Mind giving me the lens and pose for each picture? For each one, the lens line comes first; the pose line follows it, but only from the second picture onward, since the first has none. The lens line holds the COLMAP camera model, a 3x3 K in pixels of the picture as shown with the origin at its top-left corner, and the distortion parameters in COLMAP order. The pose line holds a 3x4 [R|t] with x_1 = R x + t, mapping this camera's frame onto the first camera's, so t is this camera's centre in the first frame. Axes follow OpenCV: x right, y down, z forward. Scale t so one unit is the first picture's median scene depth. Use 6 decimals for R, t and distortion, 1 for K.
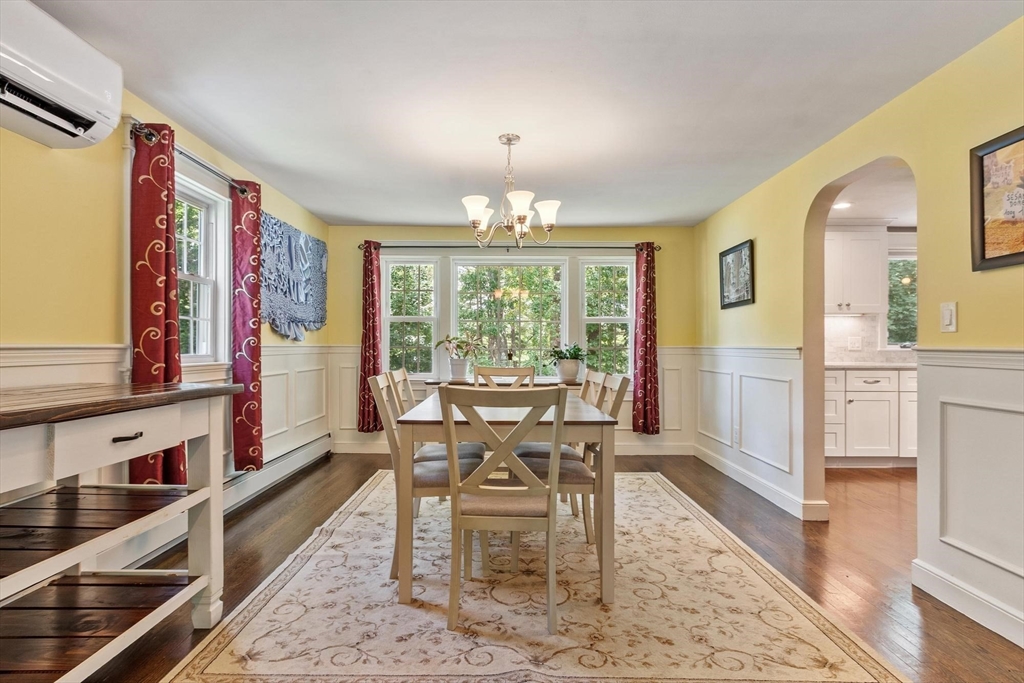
lens RADIAL K [[532.2, 0, 508.6], [0, 532.2, 342.8], [0, 0, 1]] dist [0.003082, 0.001908]
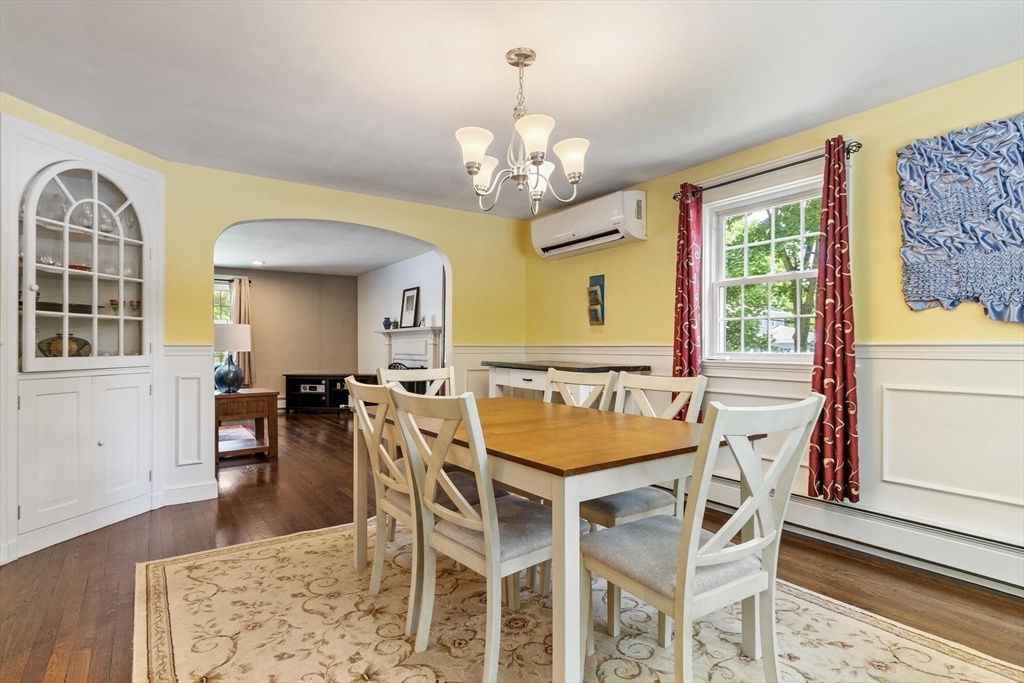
lens RADIAL K [[532.2, 0, 510.5], [0, 532.2, 348.1], [0, 0, 1]] dist [0.003082, 0.001908]
pose [[-0.824969, -0.000194, -0.565177, 0.497218], [0.001851, 0.999994, -0.003045, 0.019270], [0.565174, -0.003559, -0.824964, 1.873984]]
